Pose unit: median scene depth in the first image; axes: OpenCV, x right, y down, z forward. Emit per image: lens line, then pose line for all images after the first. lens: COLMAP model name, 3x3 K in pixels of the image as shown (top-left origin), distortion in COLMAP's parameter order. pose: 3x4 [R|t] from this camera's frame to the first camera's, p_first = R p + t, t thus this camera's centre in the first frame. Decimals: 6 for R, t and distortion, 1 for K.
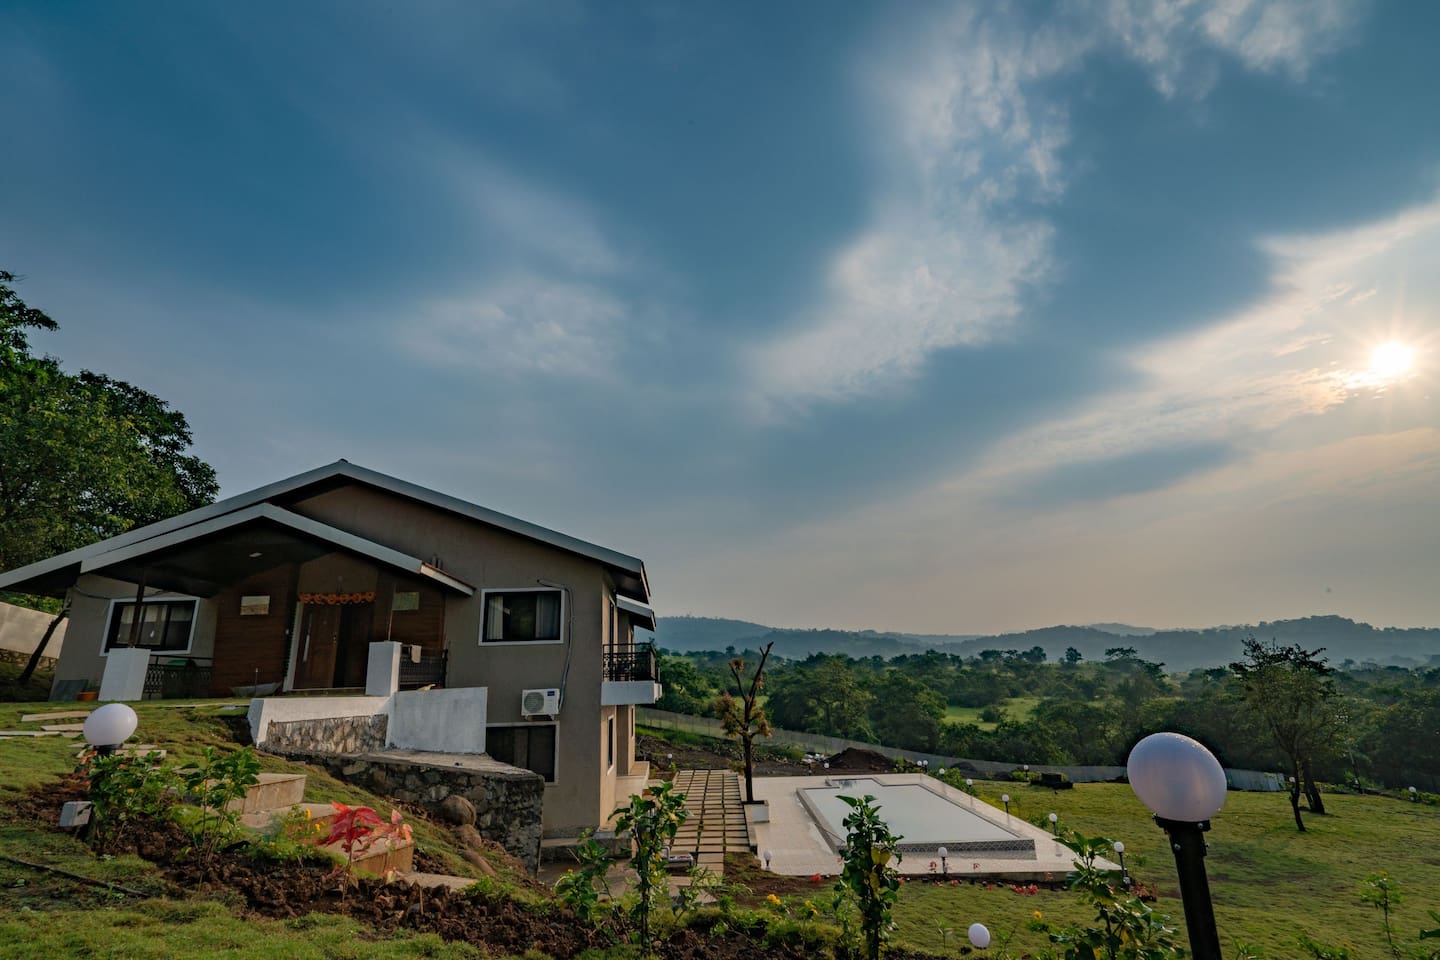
lens RADIAL K [[704.1, 0, 720.0], [0, 704.1, 480.0], [0, 0, 1]] dist [-0.003201, 0.000701]
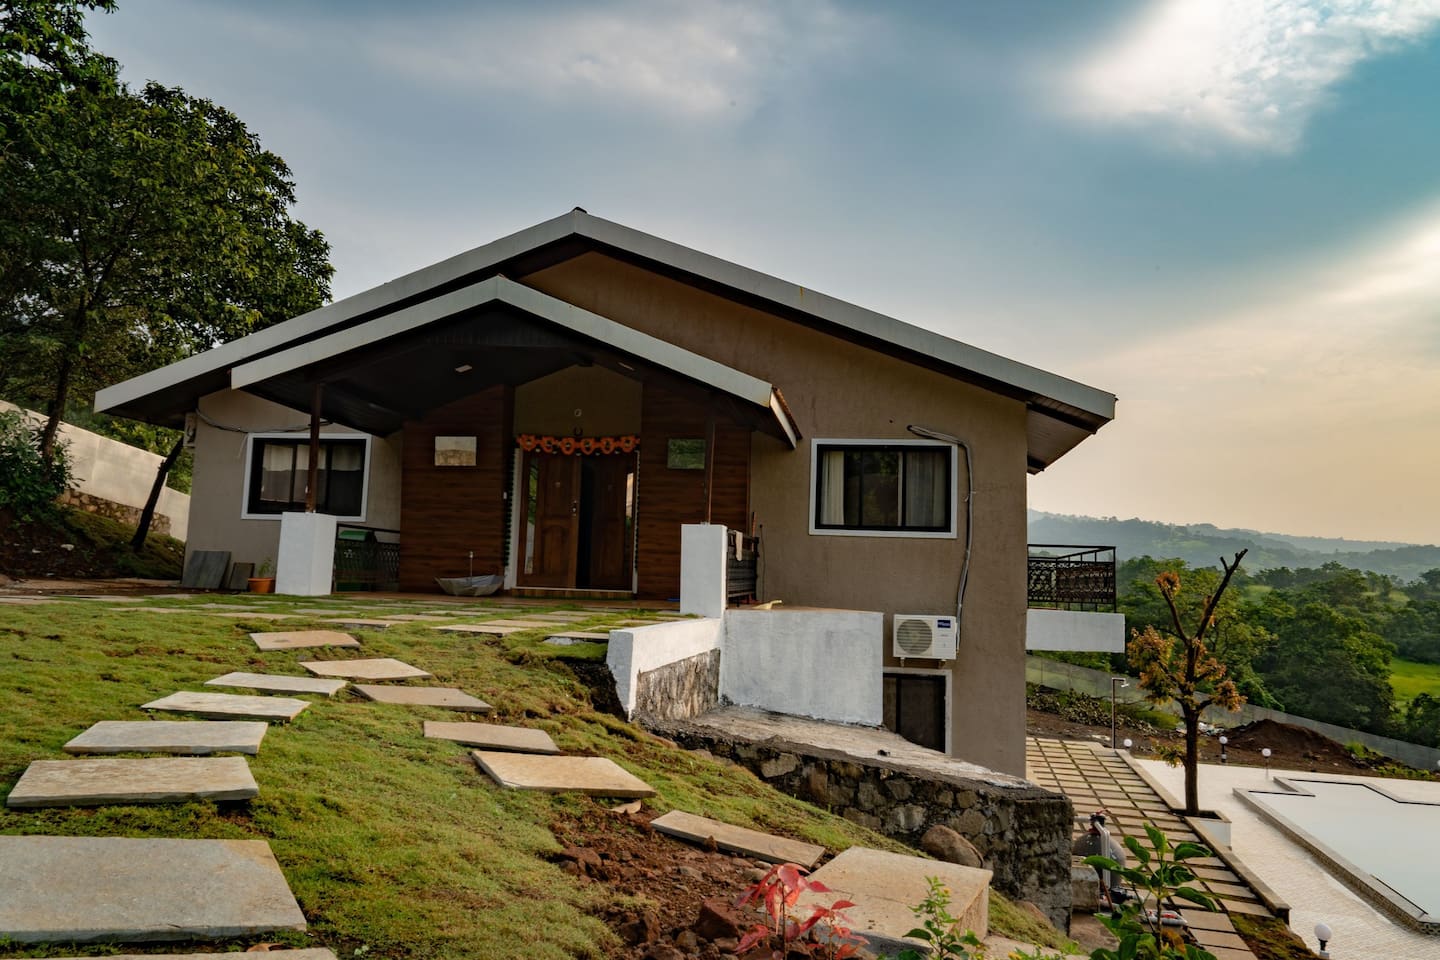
lens RADIAL K [[1068.4, 0, 720.0], [0, 1068.4, 480.0], [0, 0, 1]] dist [0.006432, -0.003767]
pose [[0.974714, 0.045193, -0.218840, -0.227794], [-0.003916, 0.982639, 0.185486, 0.028161], [0.223423, -0.179939, 0.957969, 0.147822]]
